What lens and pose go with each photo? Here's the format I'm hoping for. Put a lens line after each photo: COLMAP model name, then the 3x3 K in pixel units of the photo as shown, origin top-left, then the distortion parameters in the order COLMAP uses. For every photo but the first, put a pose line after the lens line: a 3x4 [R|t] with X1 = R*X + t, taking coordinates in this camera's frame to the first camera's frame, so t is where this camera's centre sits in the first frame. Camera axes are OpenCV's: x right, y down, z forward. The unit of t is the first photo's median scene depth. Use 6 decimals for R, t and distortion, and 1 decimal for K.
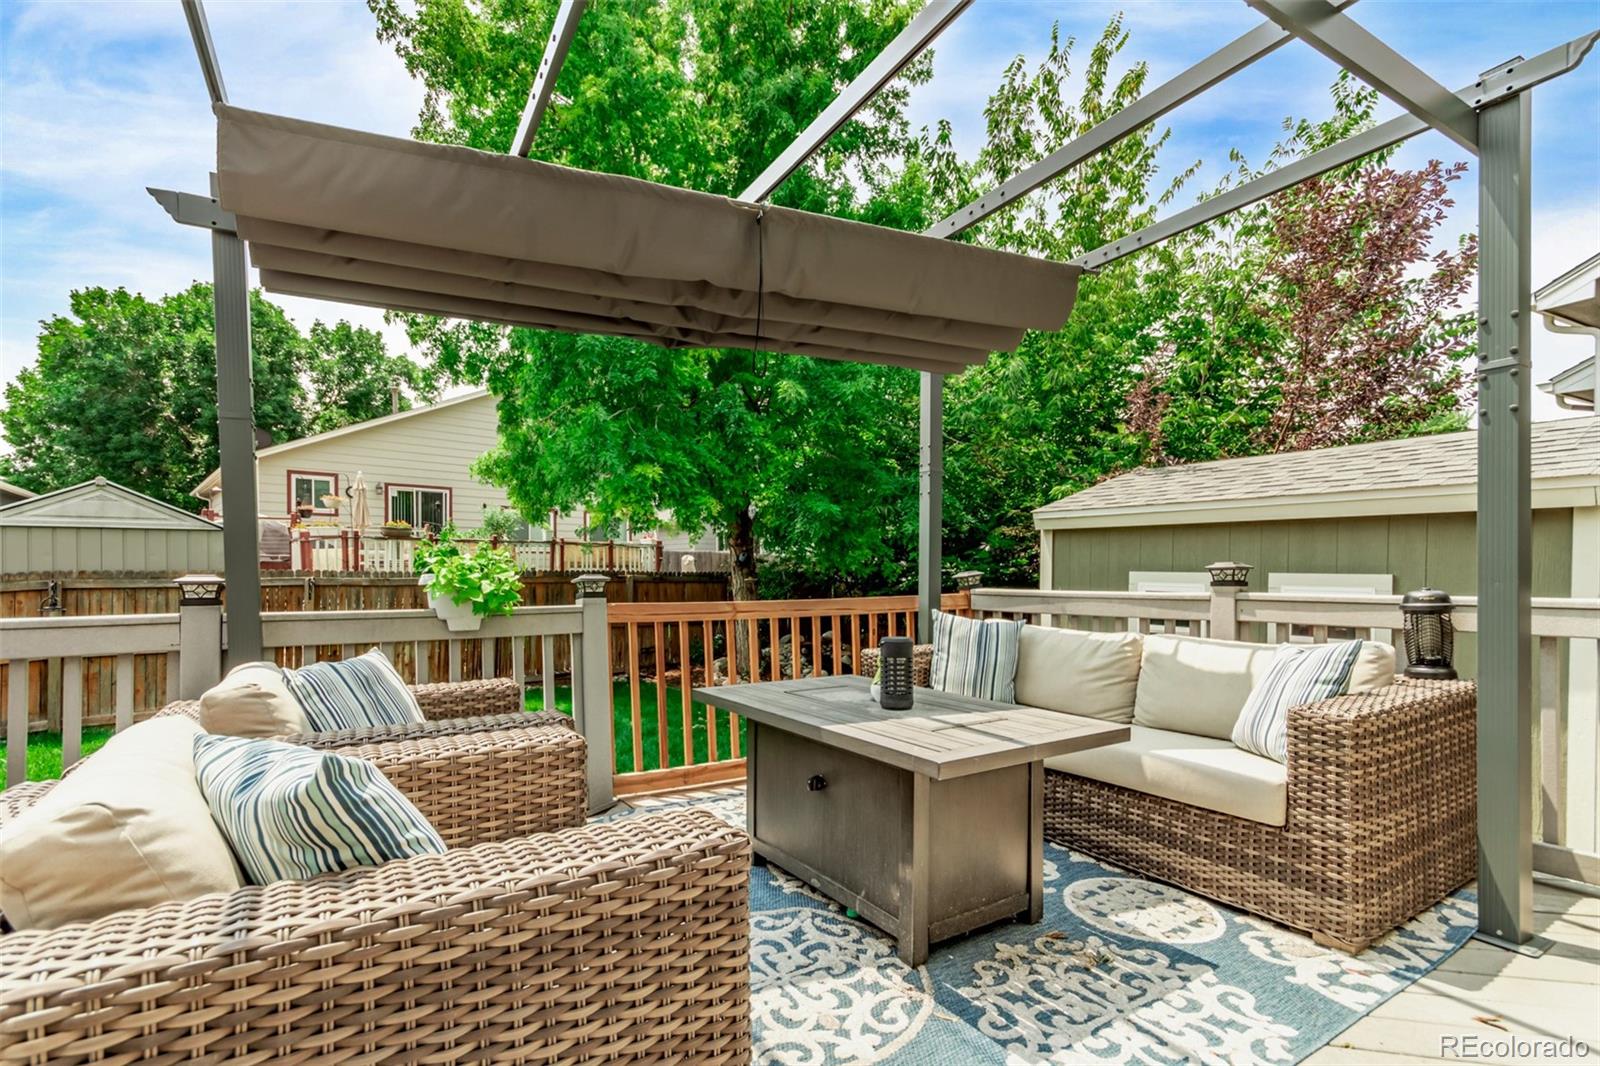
lens RADIAL K [[753.9, 0, 804.6], [0, 753.9, 563.2], [0, 0, 1]] dist [0.000101, 0.000715]
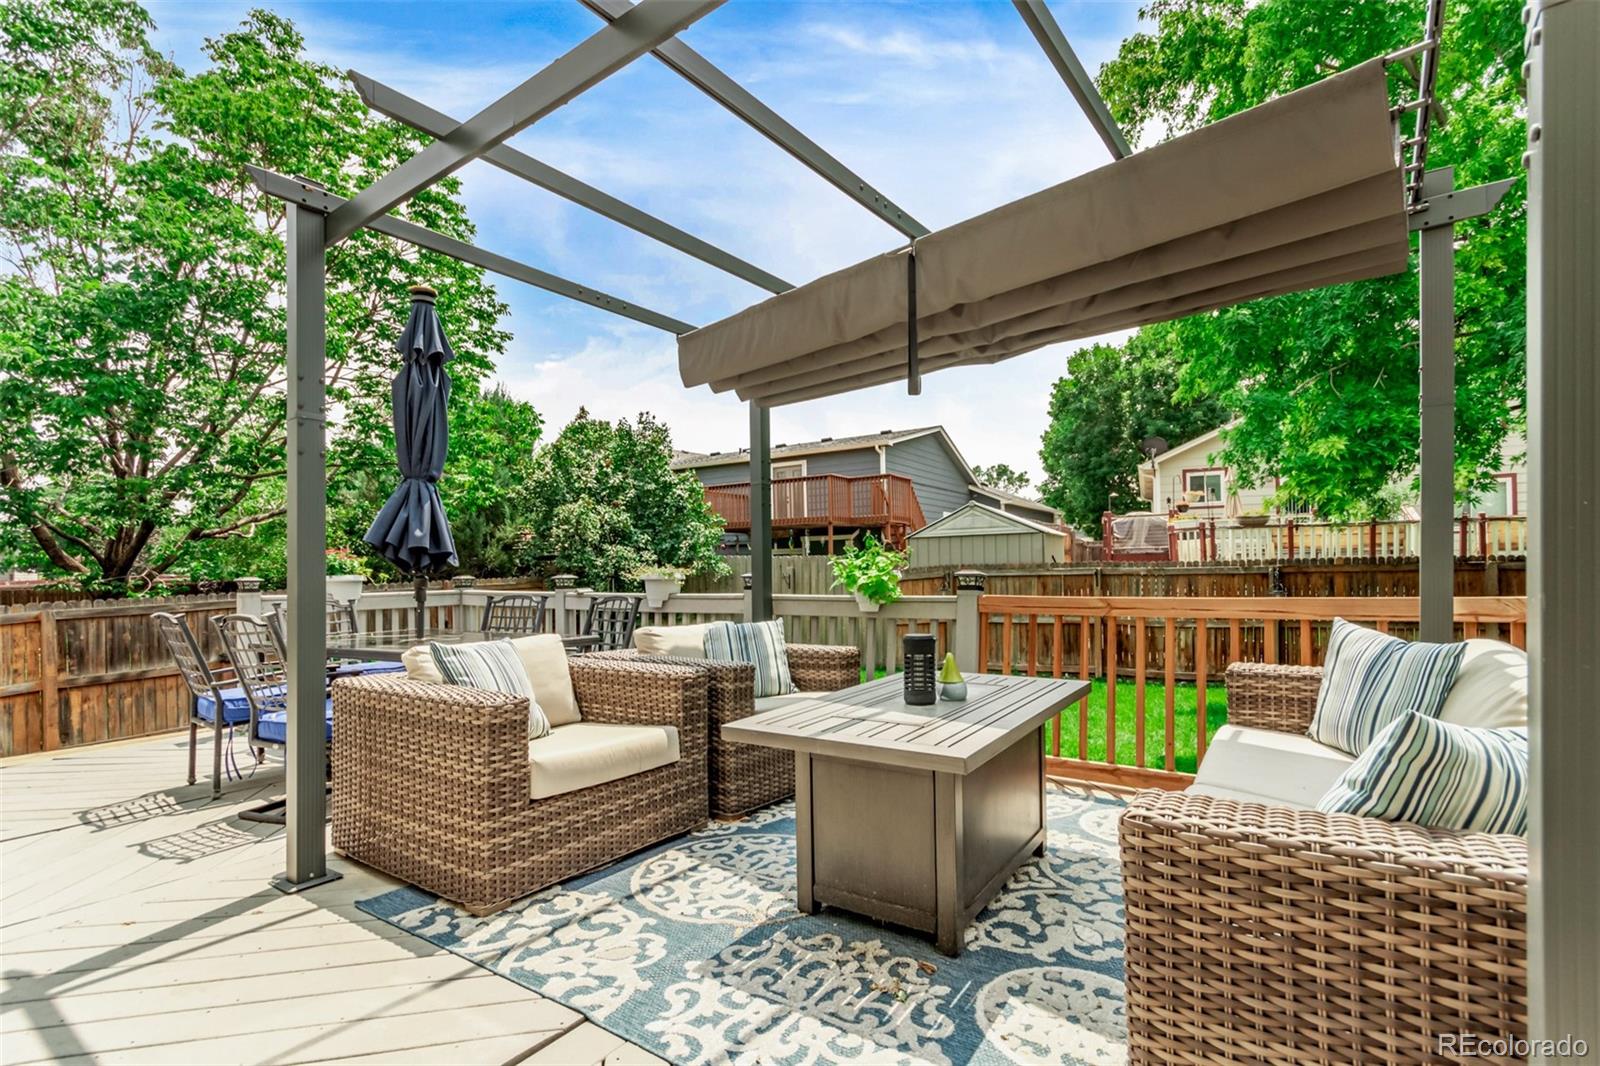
lens RADIAL K [[773.8, 0, 830.0], [0, 773.8, 529.7], [0, 0, 1]] dist [-0.000790, 0.000165]
pose [[0.389741, -0.051537, -0.919481, 0.192929], [0.028961, 0.998625, -0.043697, -0.000297], [0.920469, -0.009599, 0.390698, 0.085955]]
